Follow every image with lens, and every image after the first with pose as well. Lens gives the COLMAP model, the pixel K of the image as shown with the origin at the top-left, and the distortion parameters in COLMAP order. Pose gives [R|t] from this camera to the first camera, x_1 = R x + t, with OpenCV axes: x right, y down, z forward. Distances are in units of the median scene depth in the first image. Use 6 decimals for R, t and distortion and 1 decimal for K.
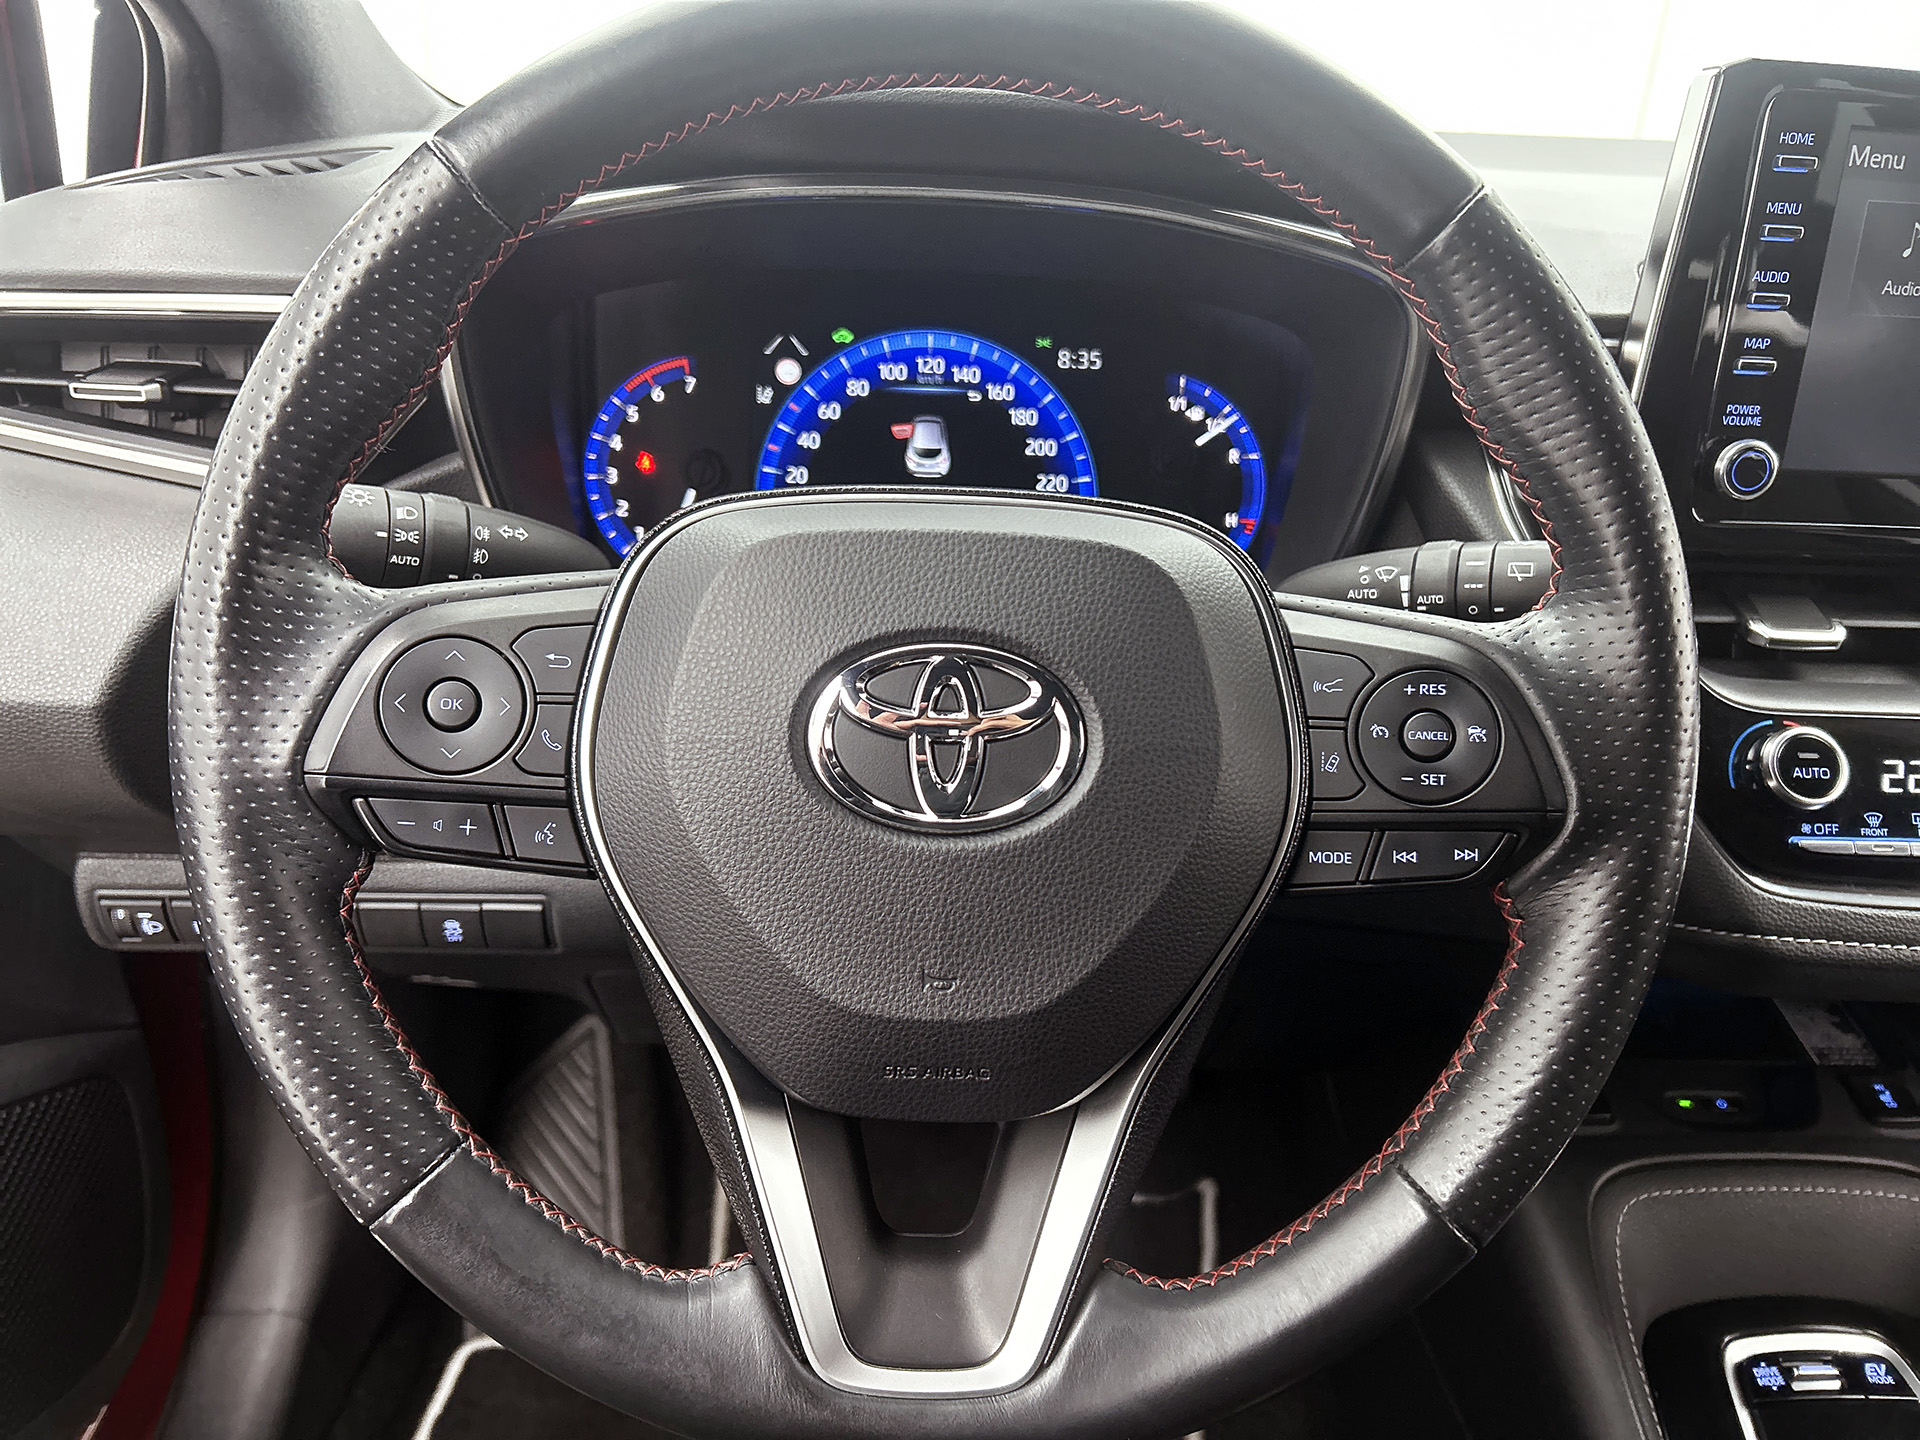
lens RADIAL K [[1486.6, 0, 927.5], [0, 1486.6, 731.2], [0, 0, 1]] dist [0.098660, -0.144324]
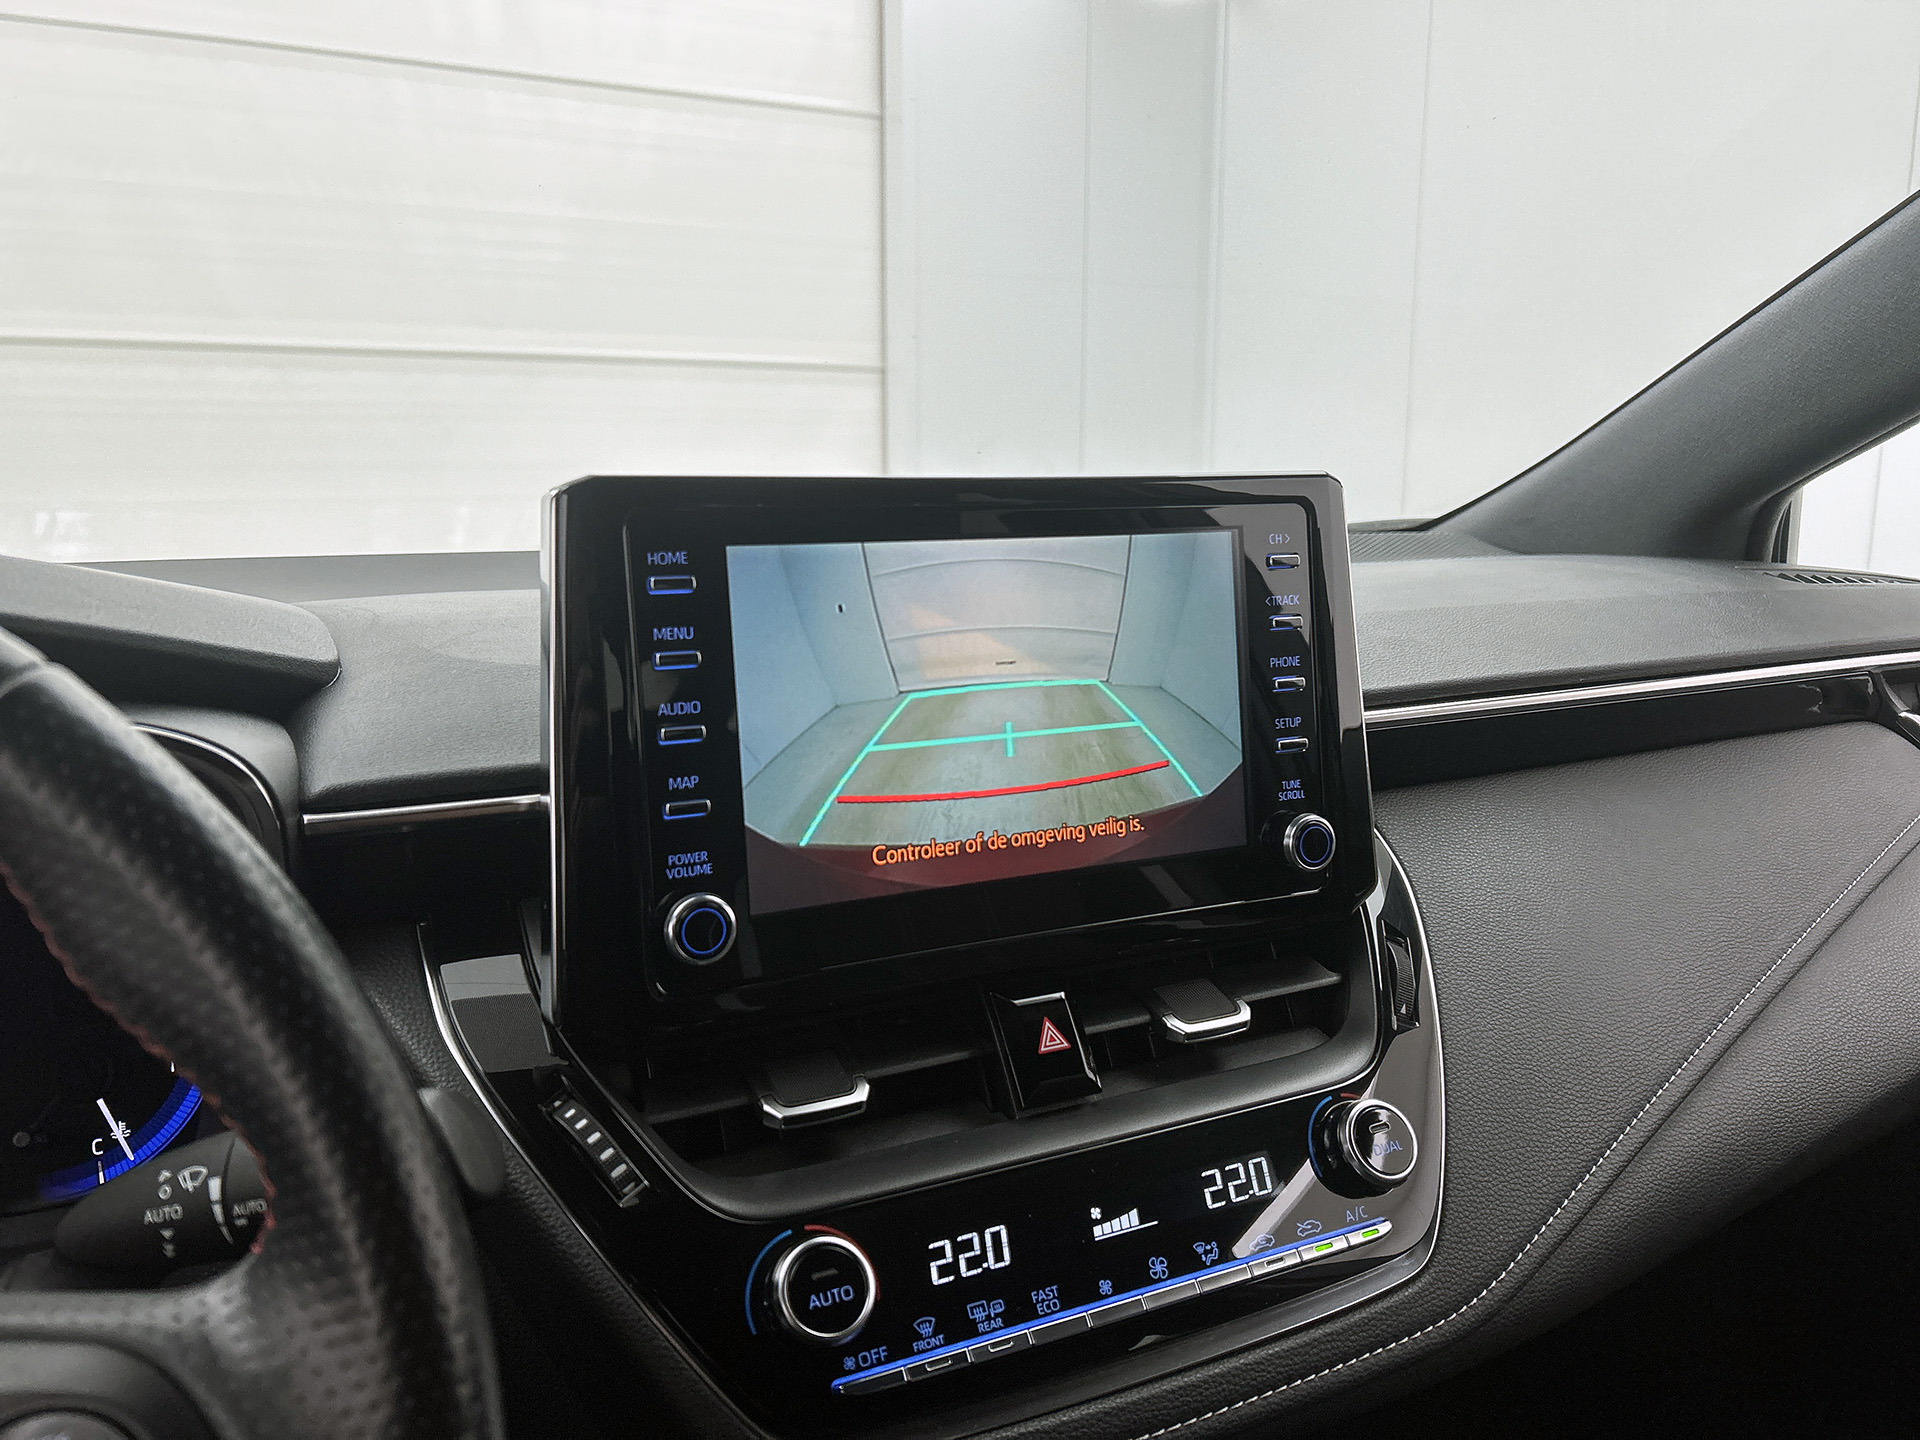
lens RADIAL K [[1503.9, 0, 959.0], [0, 1503.9, 664.1], [0, 0, 1]] dist [0.004221, 0.001828]
pose [[0.910104, -0.102632, 0.401470, 0.353180], [0.208094, 0.951016, -0.228617, -0.092698], [-0.358341, 0.291608, 0.886880, 0.167995]]
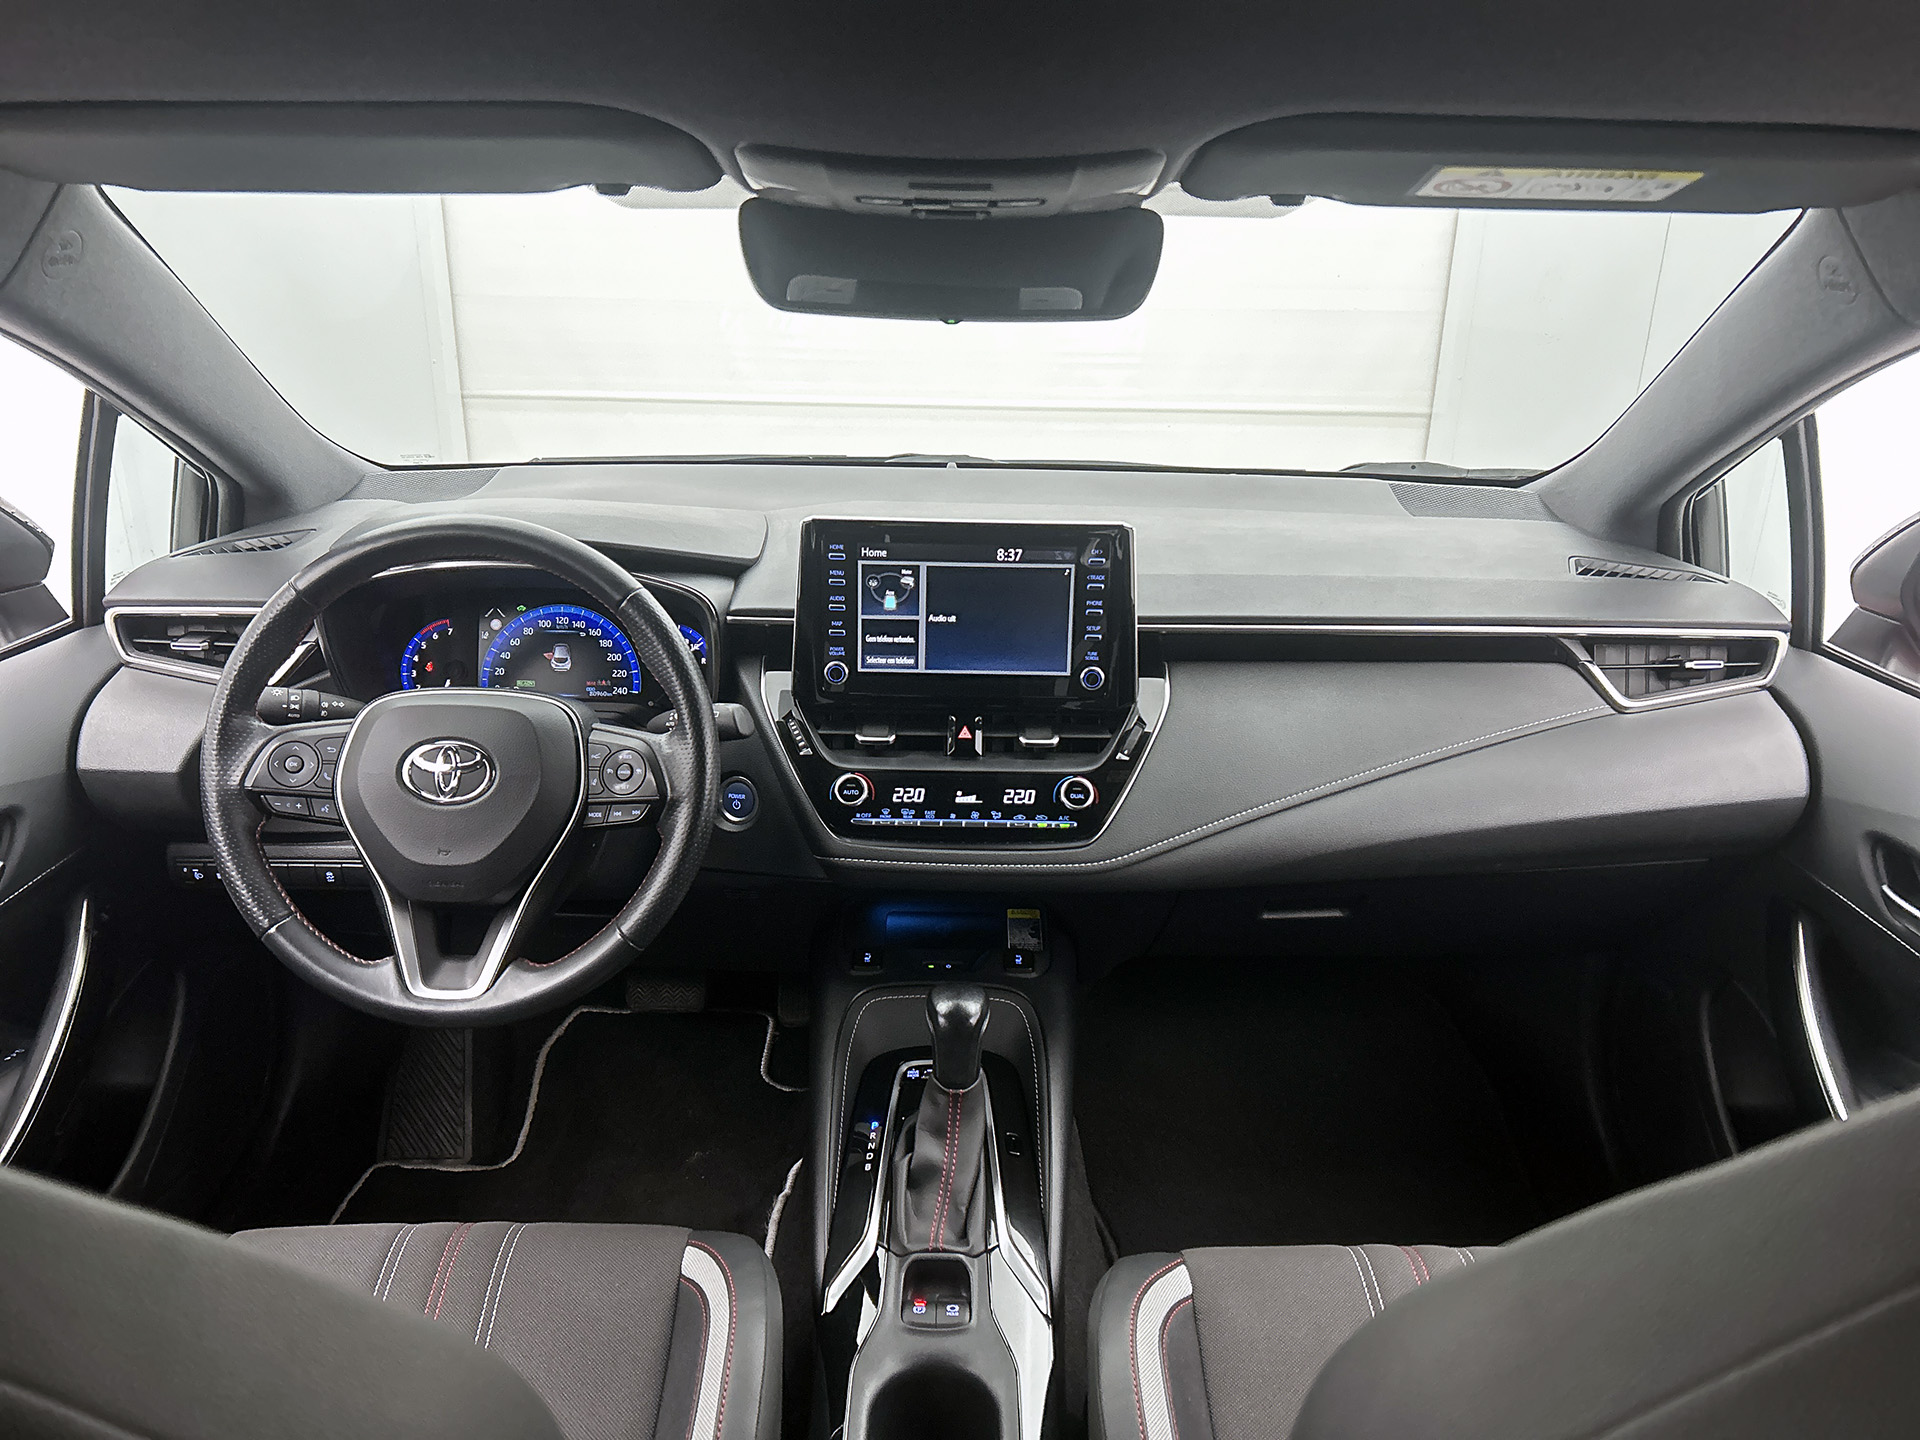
lens RADIAL K [[1486.6, 0, 927.5], [0, 1486.6, 731.2], [0, 0, 1]] dist [0.098660, -0.144324]
pose [[0.999021, -0.011962, -0.042601, 0.801611], [0.008189, 0.996116, -0.087669, 0.141747], [0.043484, 0.087234, 0.995238, -1.448126]]
